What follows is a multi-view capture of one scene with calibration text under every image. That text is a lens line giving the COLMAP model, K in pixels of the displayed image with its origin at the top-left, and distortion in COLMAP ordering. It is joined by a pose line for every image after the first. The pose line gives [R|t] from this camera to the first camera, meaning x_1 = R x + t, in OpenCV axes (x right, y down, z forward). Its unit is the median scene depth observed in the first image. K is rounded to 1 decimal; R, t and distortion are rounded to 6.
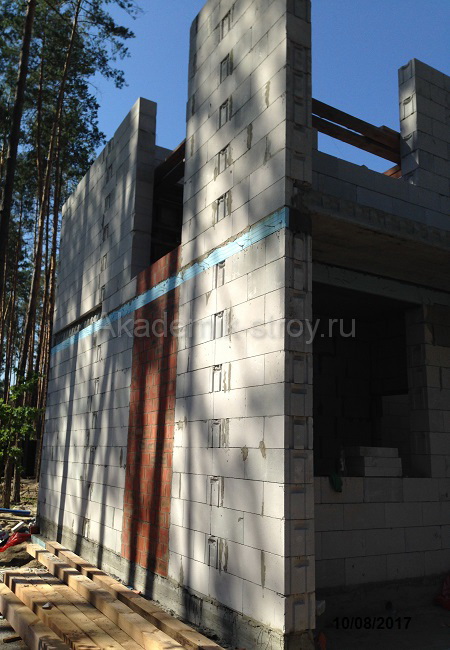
lens RADIAL K [[555.0, 0, 219.8], [0, 555.0, 324.2], [0, 0, 1]] dist [0.062614, -0.121807]
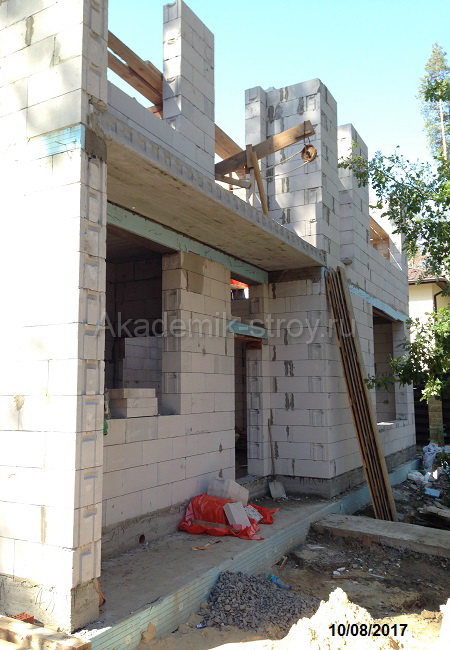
lens RADIAL K [[555.0, 0, 226.1], [0, 555.0, 322.0], [0, 0, 1]] dist [0.062614, -0.121807]
pose [[0.846829, 0.032592, 0.530866, -0.131754], [-0.087463, 0.993066, 0.078550, 0.008724], [-0.524625, -0.112950, 0.843808, 0.088000]]
